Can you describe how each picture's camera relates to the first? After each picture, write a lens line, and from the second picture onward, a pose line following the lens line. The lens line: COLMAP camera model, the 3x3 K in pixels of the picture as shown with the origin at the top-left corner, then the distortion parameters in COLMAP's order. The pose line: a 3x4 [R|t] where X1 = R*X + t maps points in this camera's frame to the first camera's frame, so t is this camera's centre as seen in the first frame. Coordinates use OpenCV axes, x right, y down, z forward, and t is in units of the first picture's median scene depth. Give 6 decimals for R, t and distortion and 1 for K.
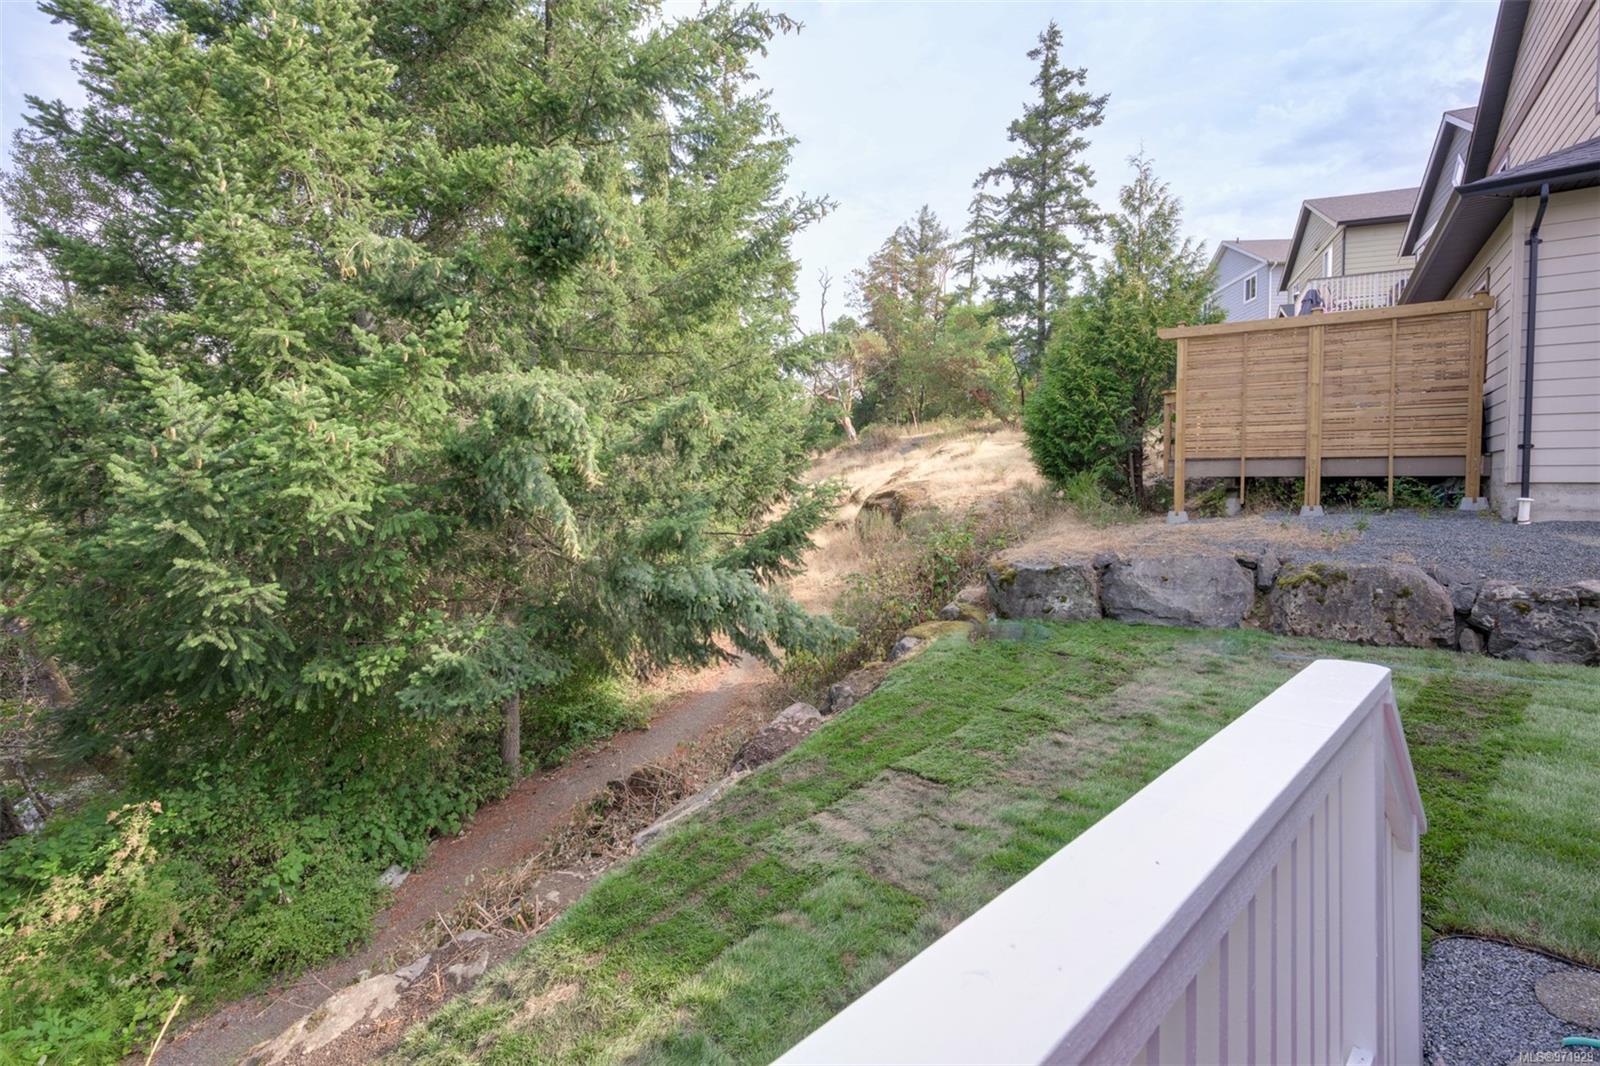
lens RADIAL K [[685.9, 0, 761.8], [0, 685.9, 505.0], [0, 0, 1]] dist [0.000423, 0.000295]
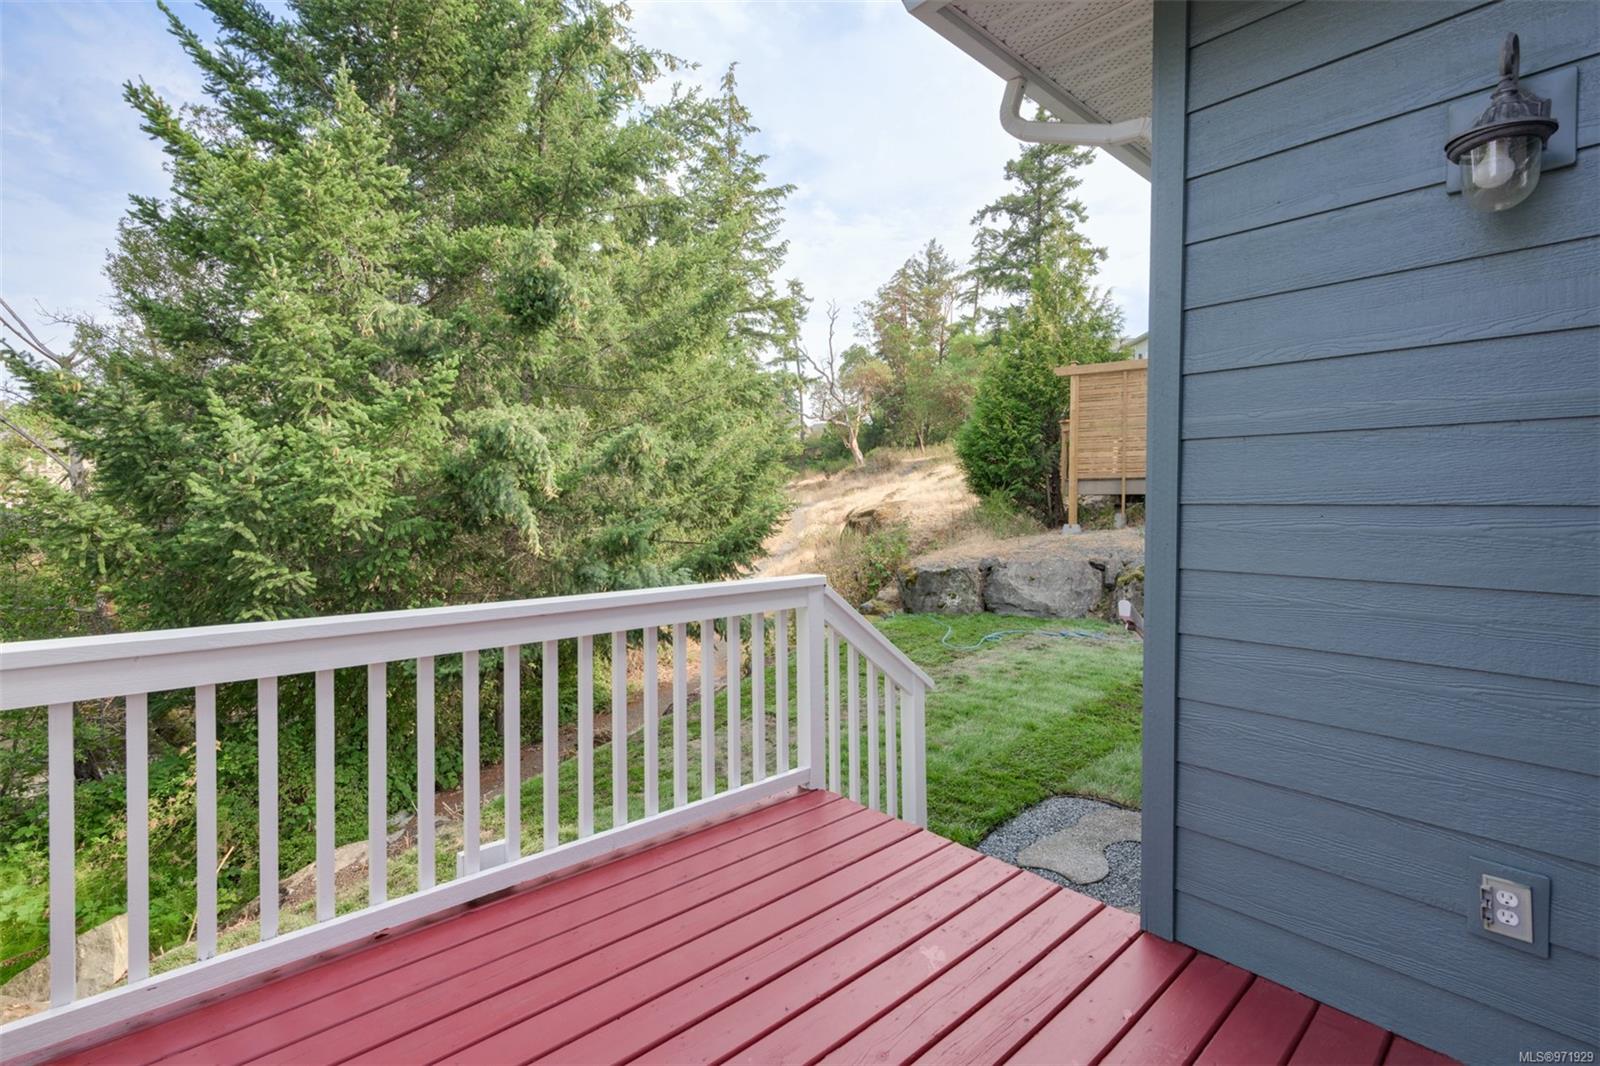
lens RADIAL K [[651.6, 0, 745.3], [0, 651.6, 512.0], [0, 0, 1]] dist [-0.000557, -0.000169]
pose [[0.999134, 0.003764, -0.041446, 0.140973], [-0.004571, 0.999802, -0.019390, 0.016775], [0.041365, 0.019562, 0.998953, -0.167182]]
